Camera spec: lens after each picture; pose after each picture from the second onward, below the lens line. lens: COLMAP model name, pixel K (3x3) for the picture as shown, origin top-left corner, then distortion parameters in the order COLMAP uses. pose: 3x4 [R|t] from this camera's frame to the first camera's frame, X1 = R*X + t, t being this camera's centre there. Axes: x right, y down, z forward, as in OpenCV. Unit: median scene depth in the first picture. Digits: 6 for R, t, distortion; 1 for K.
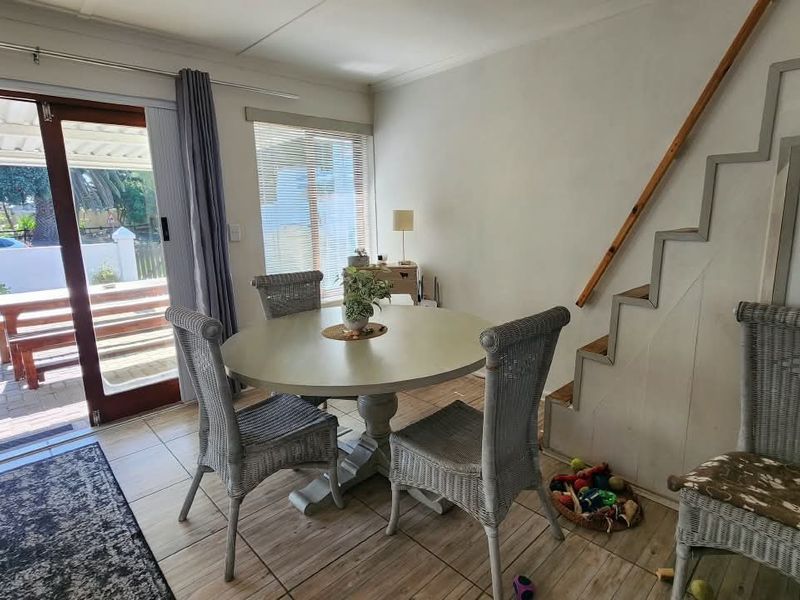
lens RADIAL K [[448.2, 0, 403.1], [0, 448.2, 297.5], [0, 0, 1]] dist [0.001206, -0.001031]
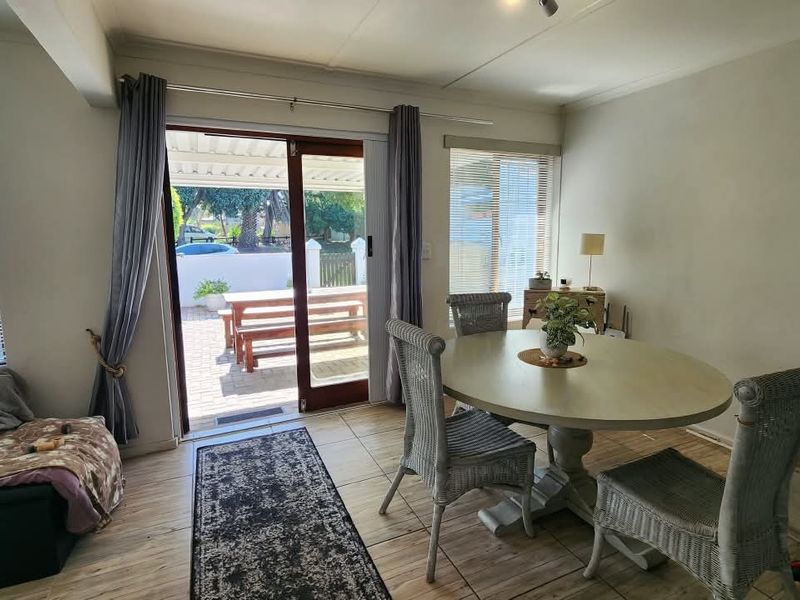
lens RADIAL K [[448.2, 0, 401.4], [0, 448.2, 296.4], [0, 0, 1]] dist [0.001206, -0.001031]
pose [[0.945029, 0.068846, -0.319658, -0.100887], [-0.079918, 0.996567, -0.021633, -0.010632], [0.317071, 0.045990, 0.947286, -0.039225]]
